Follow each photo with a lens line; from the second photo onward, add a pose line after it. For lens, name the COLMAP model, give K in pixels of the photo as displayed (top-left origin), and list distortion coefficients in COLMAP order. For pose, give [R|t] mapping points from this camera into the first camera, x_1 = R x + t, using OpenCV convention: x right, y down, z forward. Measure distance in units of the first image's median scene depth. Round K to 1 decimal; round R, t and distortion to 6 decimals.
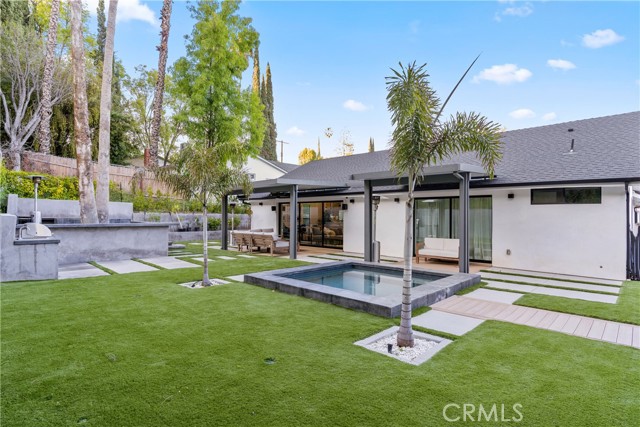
lens RADIAL K [[333.8, 0, 320.0], [0, 333.8, 213.5], [0, 0, 1]] dist [-0.000412, -0.000275]
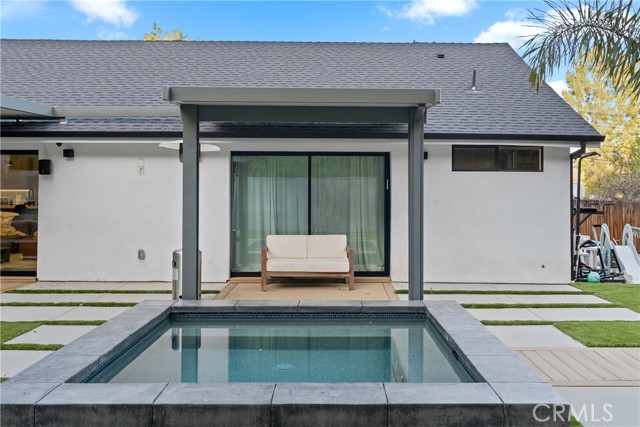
lens RADIAL K [[640.5, 0, 321.1], [0, 640.5, 183.4], [0, 0, 1]] dist [0.002671, 0.000379]
pose [[0.718239, 0.005817, 0.695772, -0.308632], [-0.005454, 0.999981, -0.002731, -0.000625], [-0.695775, -0.001833, 0.718258, 0.322426]]
